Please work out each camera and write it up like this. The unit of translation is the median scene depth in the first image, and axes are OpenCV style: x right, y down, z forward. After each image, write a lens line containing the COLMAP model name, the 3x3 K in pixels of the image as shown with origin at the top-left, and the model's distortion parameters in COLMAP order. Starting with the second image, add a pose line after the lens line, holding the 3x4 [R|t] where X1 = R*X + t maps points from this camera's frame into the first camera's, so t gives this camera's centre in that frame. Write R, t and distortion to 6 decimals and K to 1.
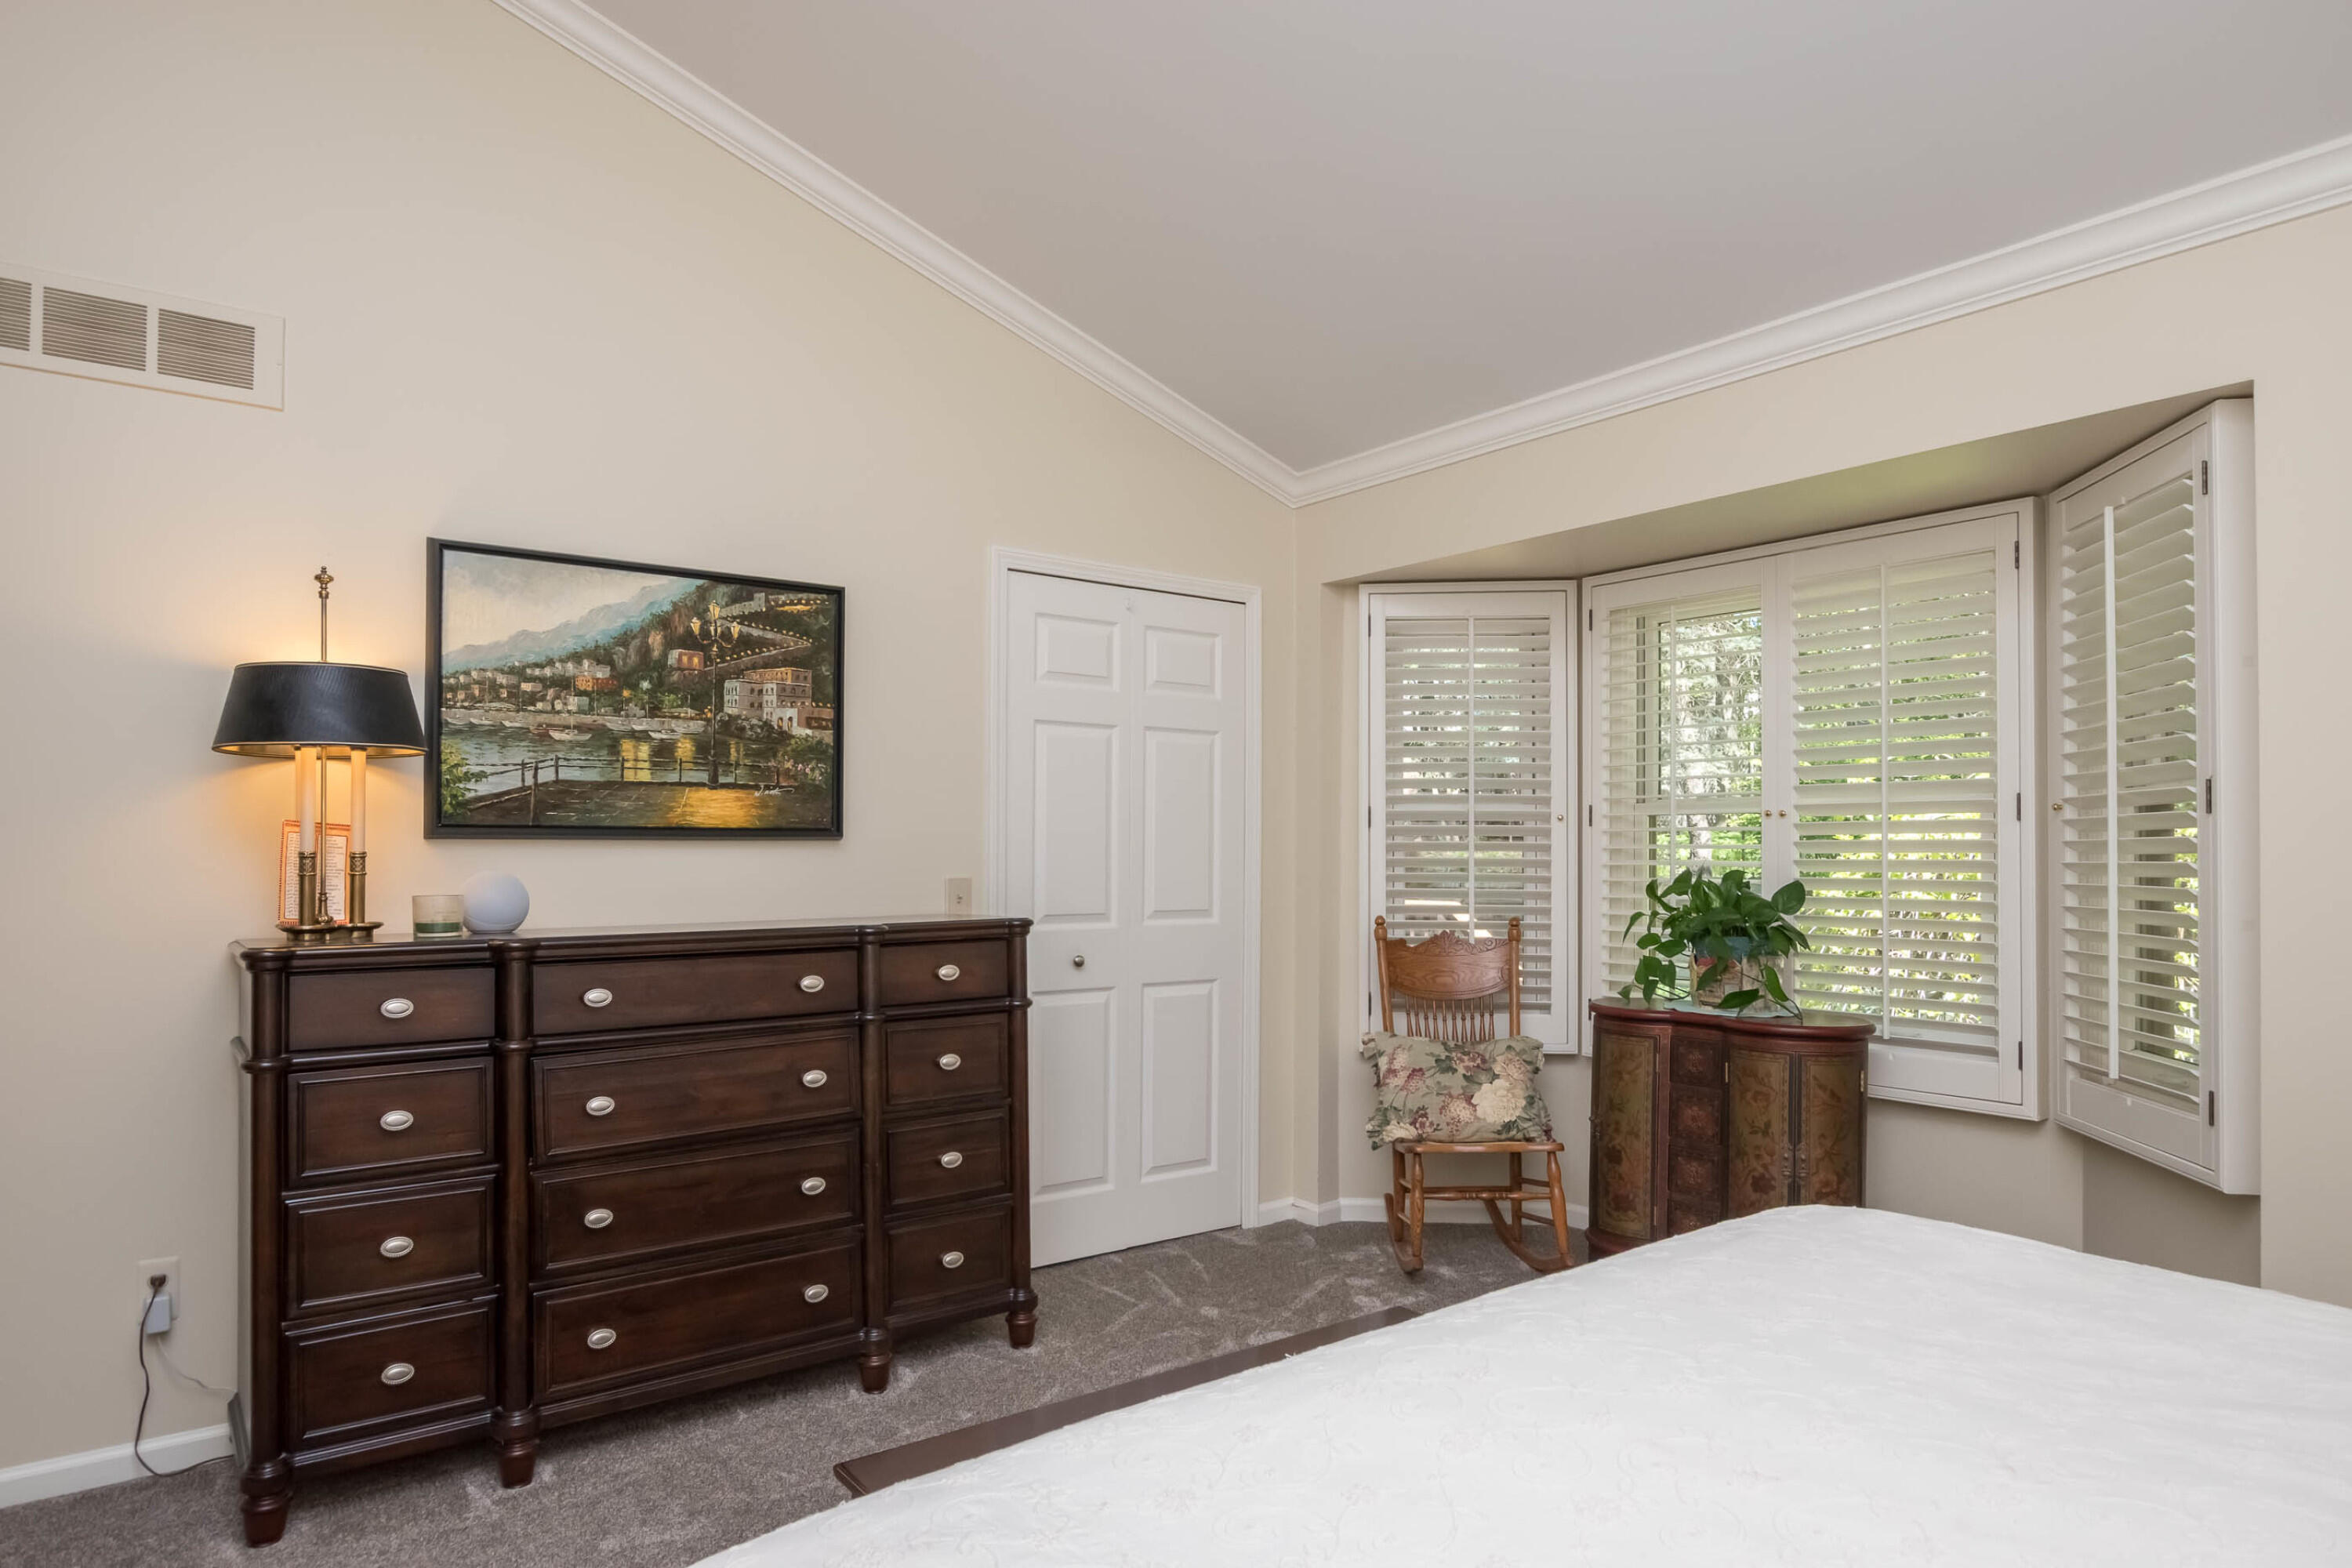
lens RADIAL K [[1350.9, 0, 1176.0], [0, 1350.9, 784.0], [0, 0, 1]] dist [-0.015128, 0.000411]
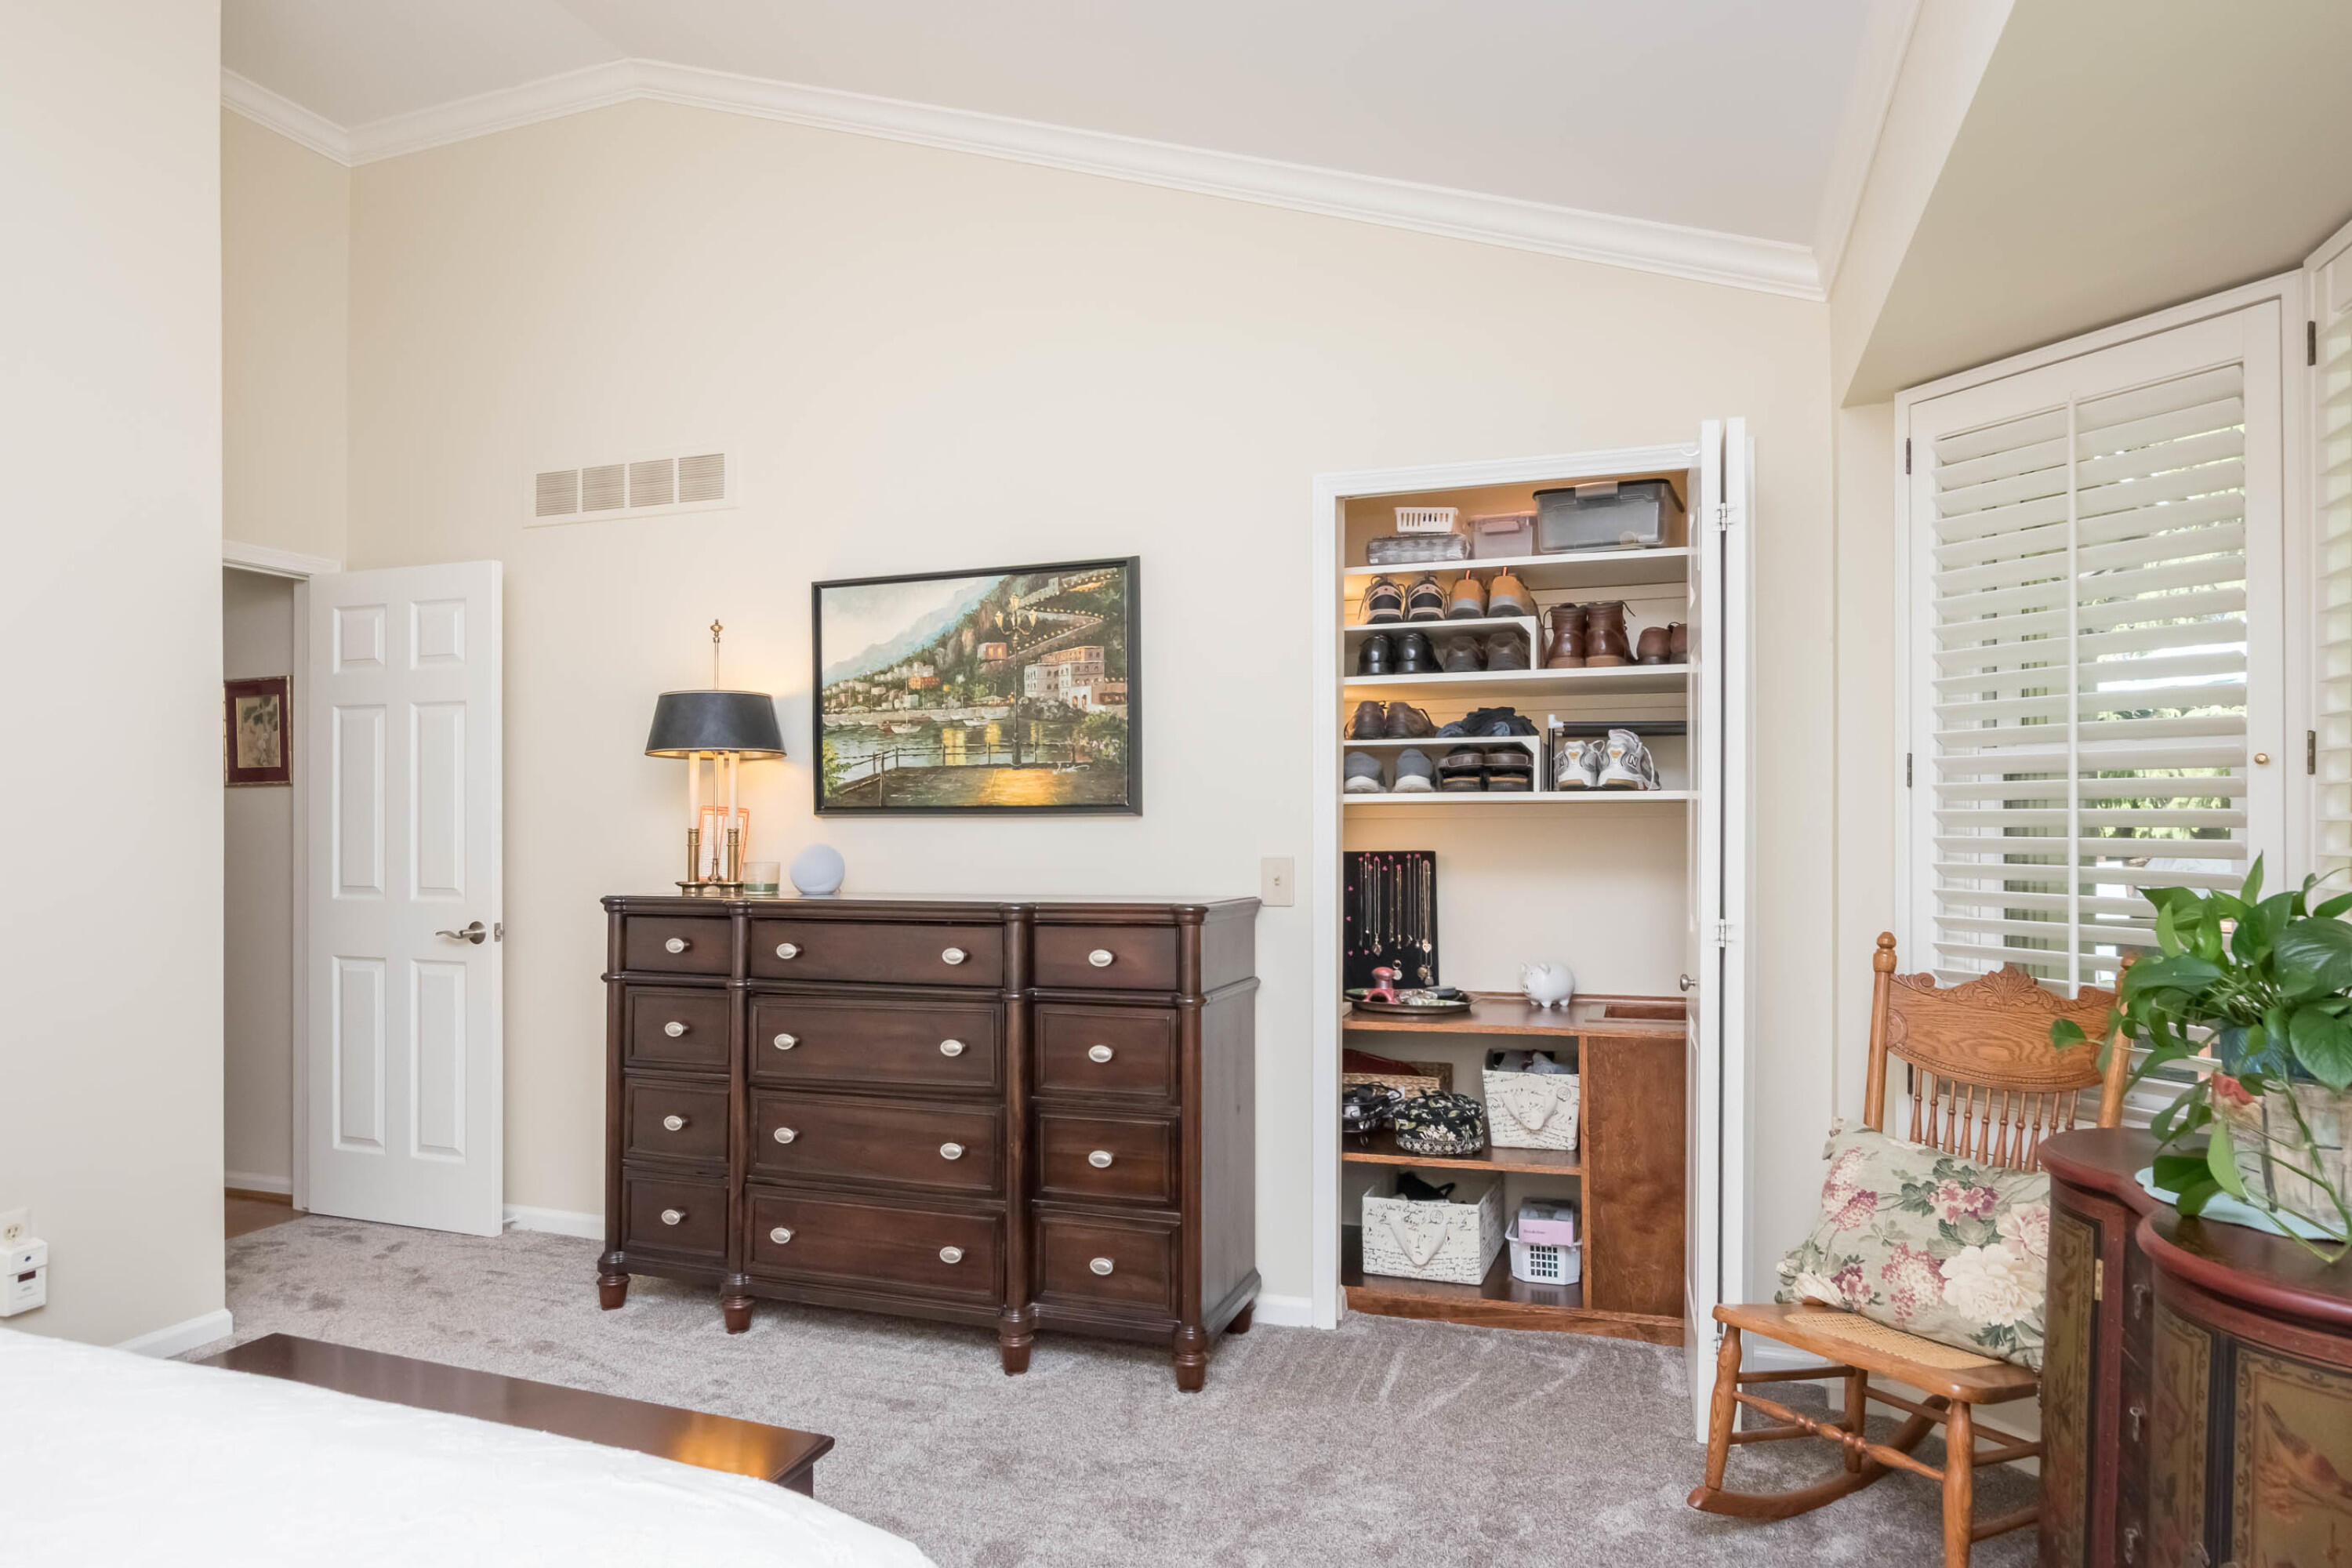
lens RADIAL K [[1350.9, 0, 1176.0], [0, 1350.9, 784.0], [0, 0, 1]] dist [-0.015128, 0.000411]
pose [[0.549497, -0.026443, -0.835077, 0.634679], [0.043109, 0.999065, -0.003270, 0.024838], [0.834383, -0.034203, 0.550123, 0.529776]]
